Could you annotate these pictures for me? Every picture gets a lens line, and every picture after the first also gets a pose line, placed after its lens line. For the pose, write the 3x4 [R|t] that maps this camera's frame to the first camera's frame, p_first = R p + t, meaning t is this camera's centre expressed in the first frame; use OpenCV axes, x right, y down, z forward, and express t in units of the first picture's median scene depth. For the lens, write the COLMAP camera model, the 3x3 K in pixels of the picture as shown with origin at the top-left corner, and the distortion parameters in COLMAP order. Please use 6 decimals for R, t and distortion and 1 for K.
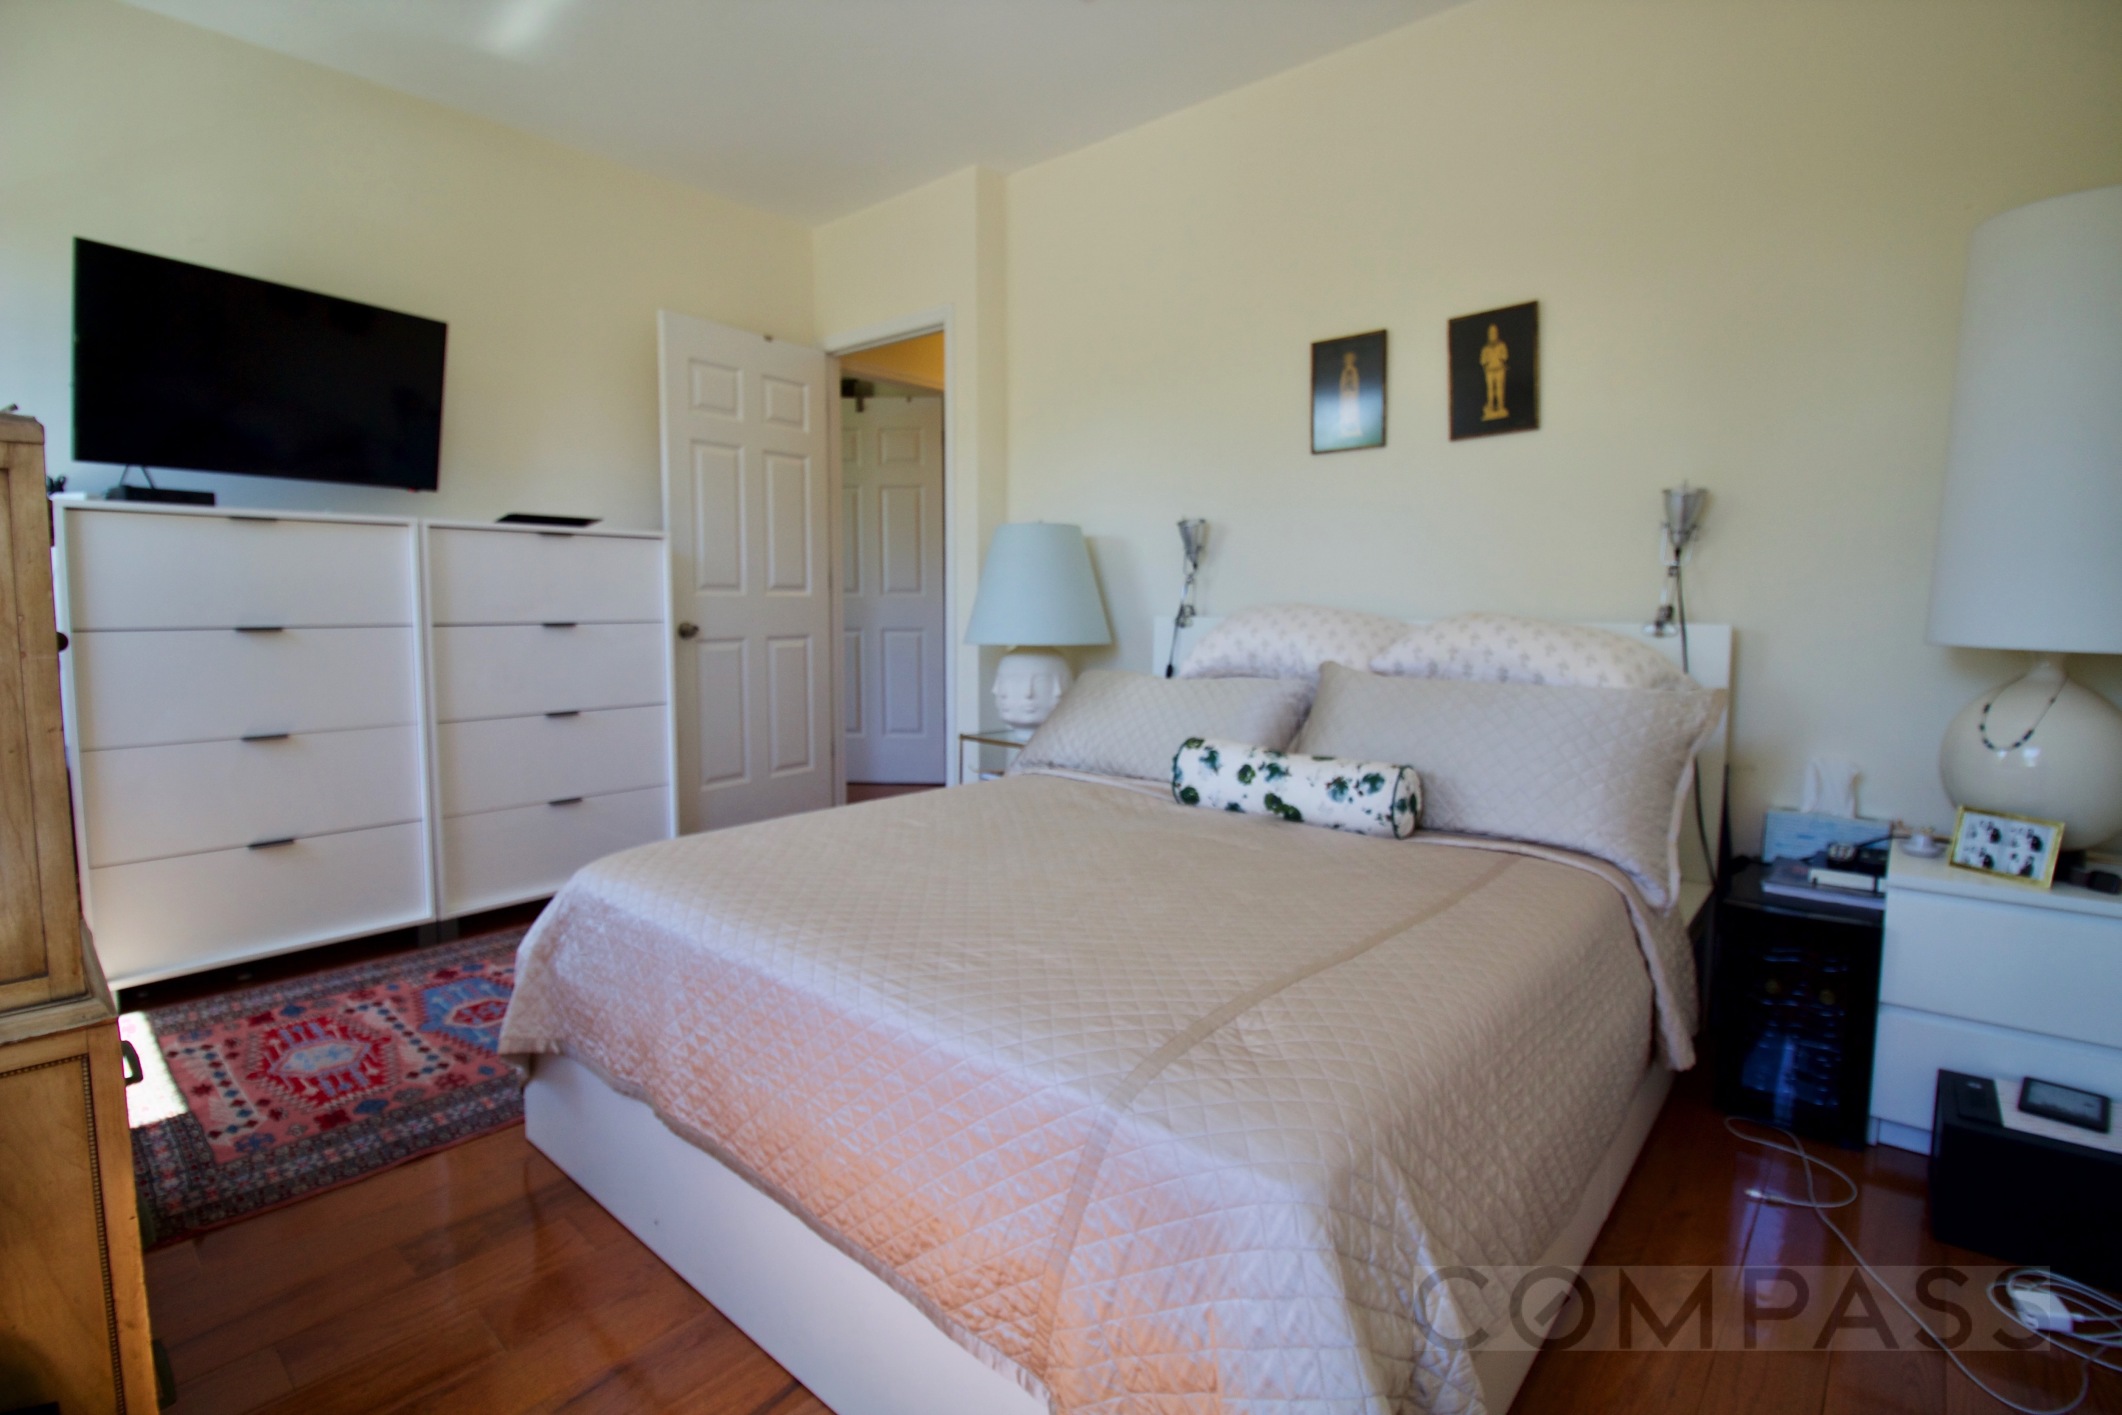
lens RADIAL K [[989.2, 0, 1065.9], [0, 989.2, 677.4], [0, 0, 1]] dist [0.002441, -0.015326]
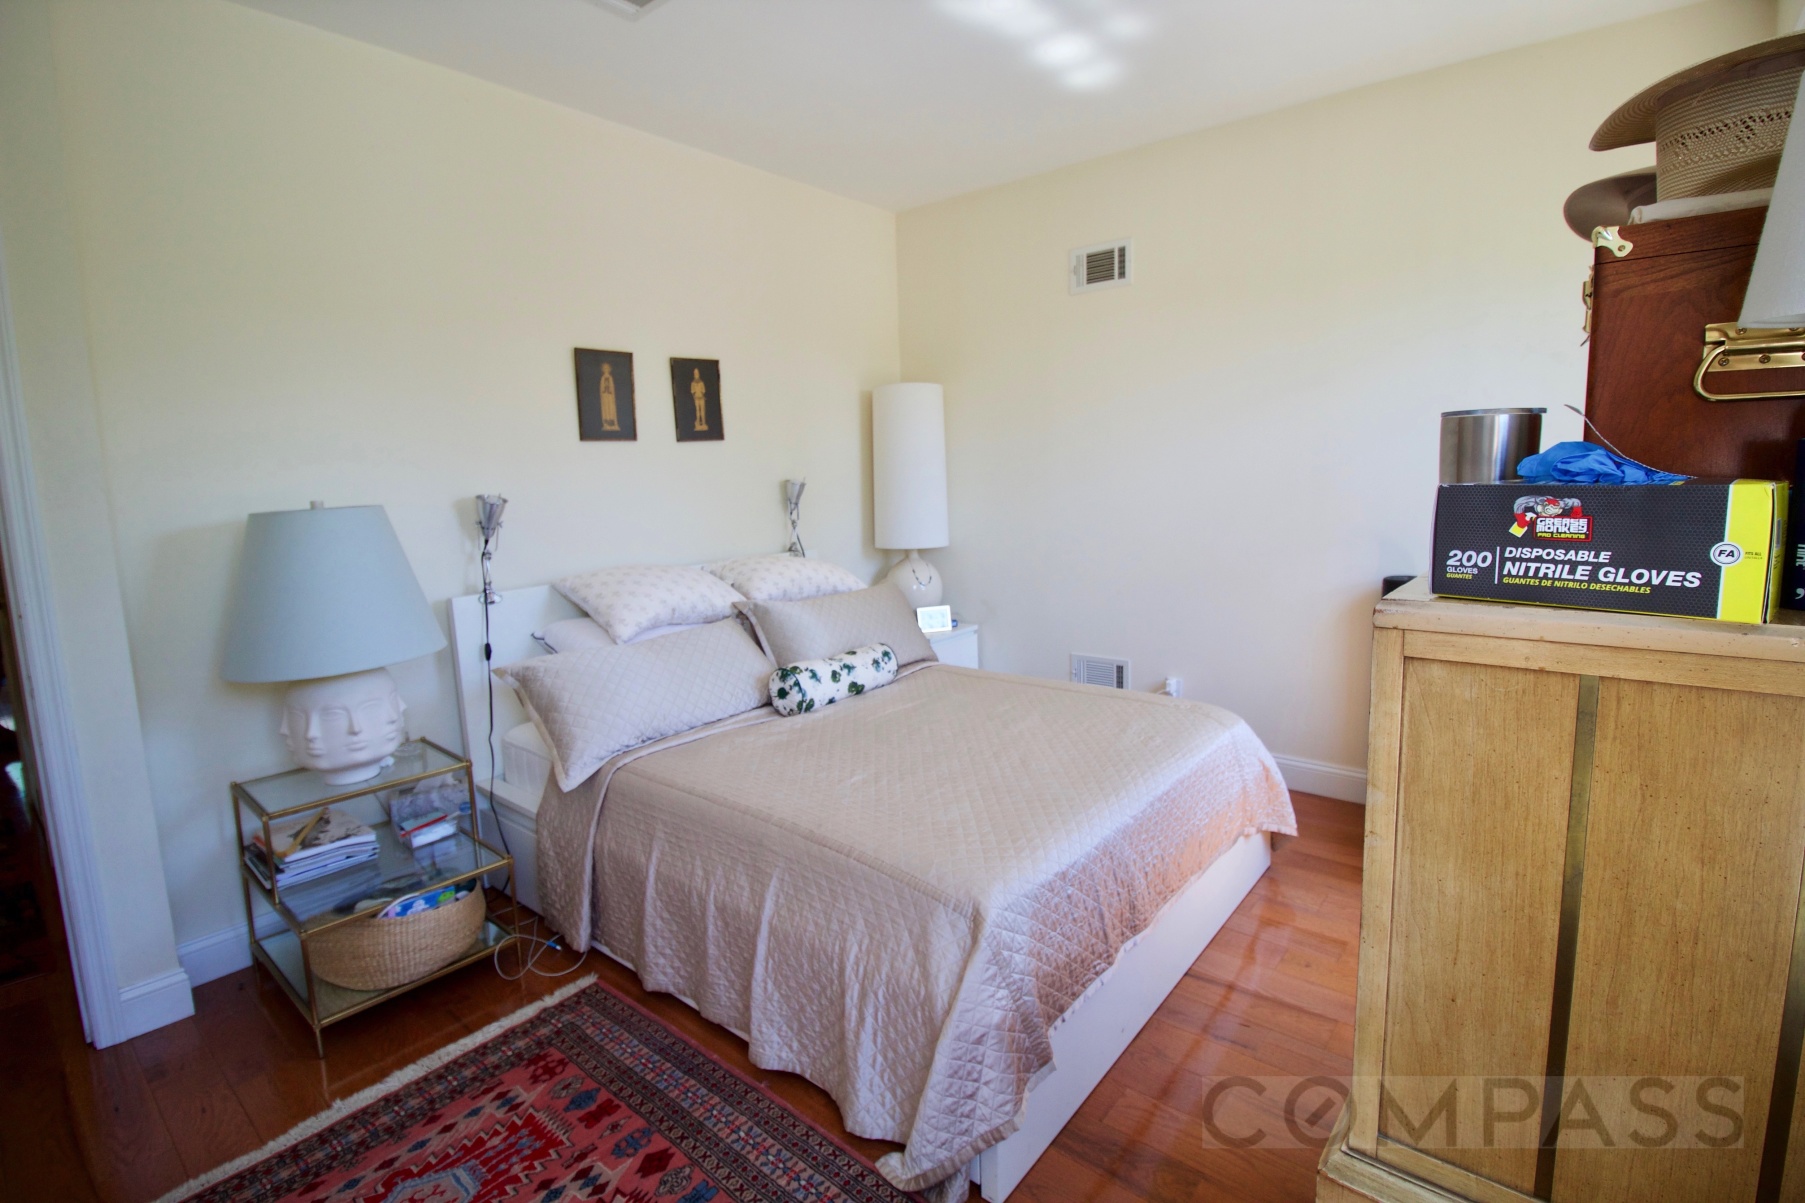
lens RADIAL K [[830.3, 0, 905.1], [0, 830.3, 588.1], [0, 0, 1]] dist [0.000421, -0.000086]
pose [[-0.024916, -0.148089, 0.988660, -0.943792], [0.110238, 0.982529, 0.149949, -0.191962], [-0.993593, 0.112724, -0.008156, 0.774254]]
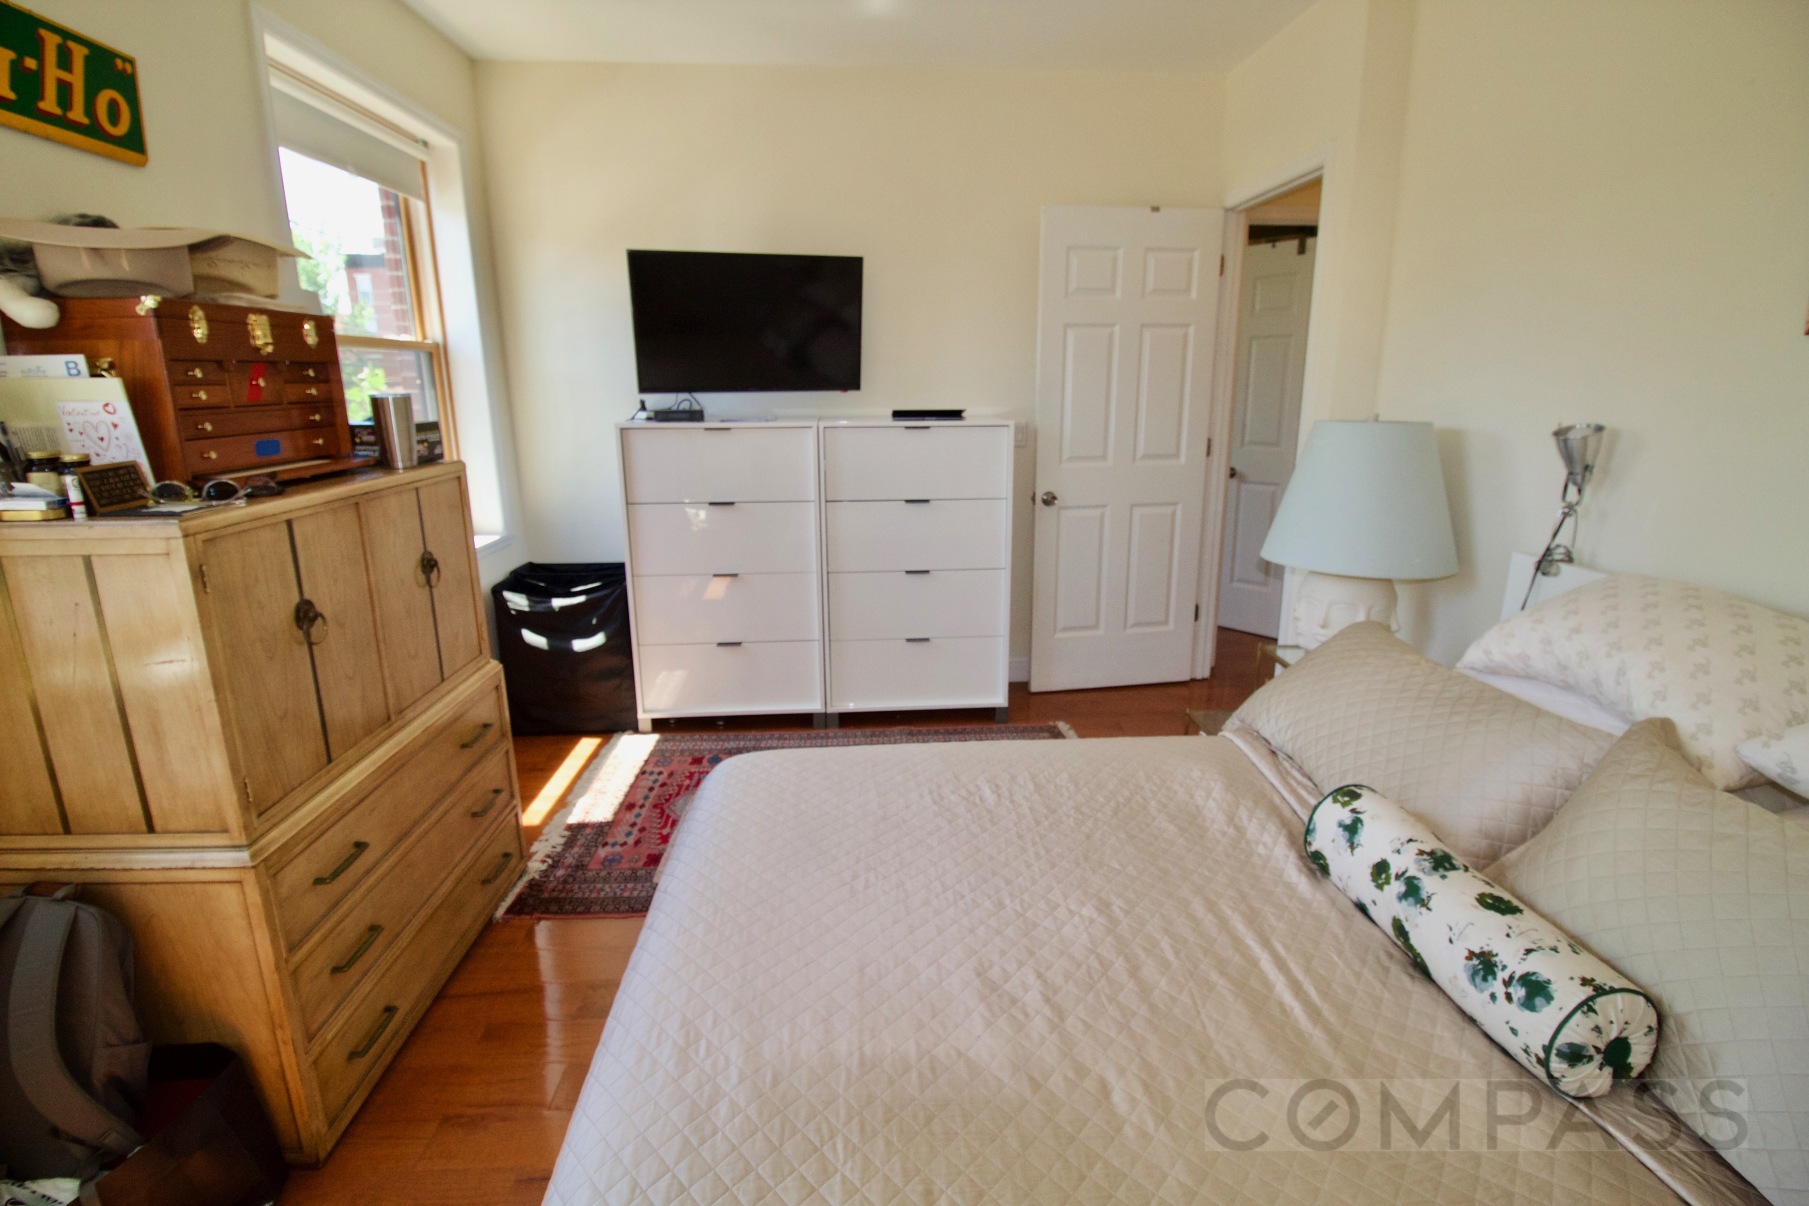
lens RADIAL K [[843.3, 0, 908.7], [0, 843.3, 577.3], [0, 0, 1]] dist [0.002441, -0.015326]
pose [[0.696409, 0.152182, -0.701324, 0.292599], [-0.048175, 0.984966, 0.165893, -0.167841], [0.716026, -0.081742, 0.693271, 0.316162]]
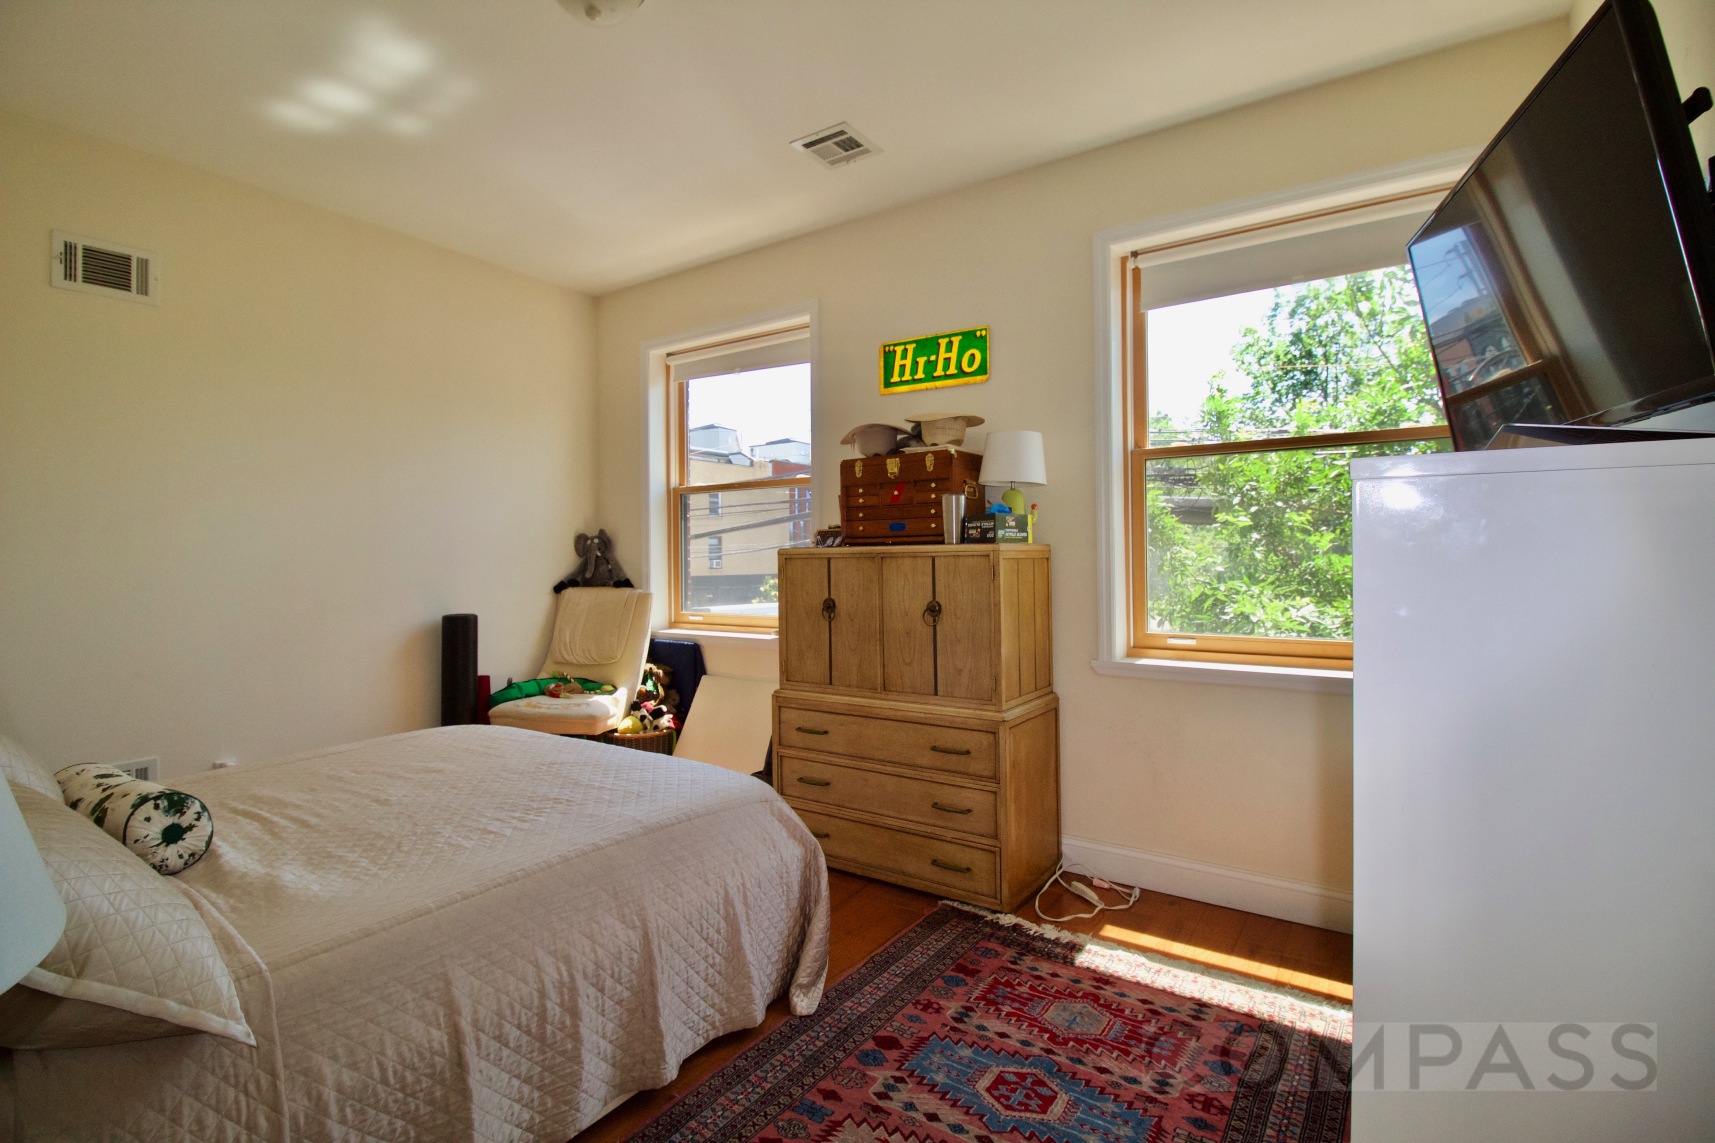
lens RADIAL K [[799.5, 0, 861.5], [0, 799.5, 547.1], [0, 0, 1]] dist [0.002441, -0.015326]
pose [[-0.993047, -0.000582, -0.117716, -0.352517], [-0.008469, 0.997750, 0.066510, -0.182865], [0.117412, 0.067044, -0.990818, 1.601079]]
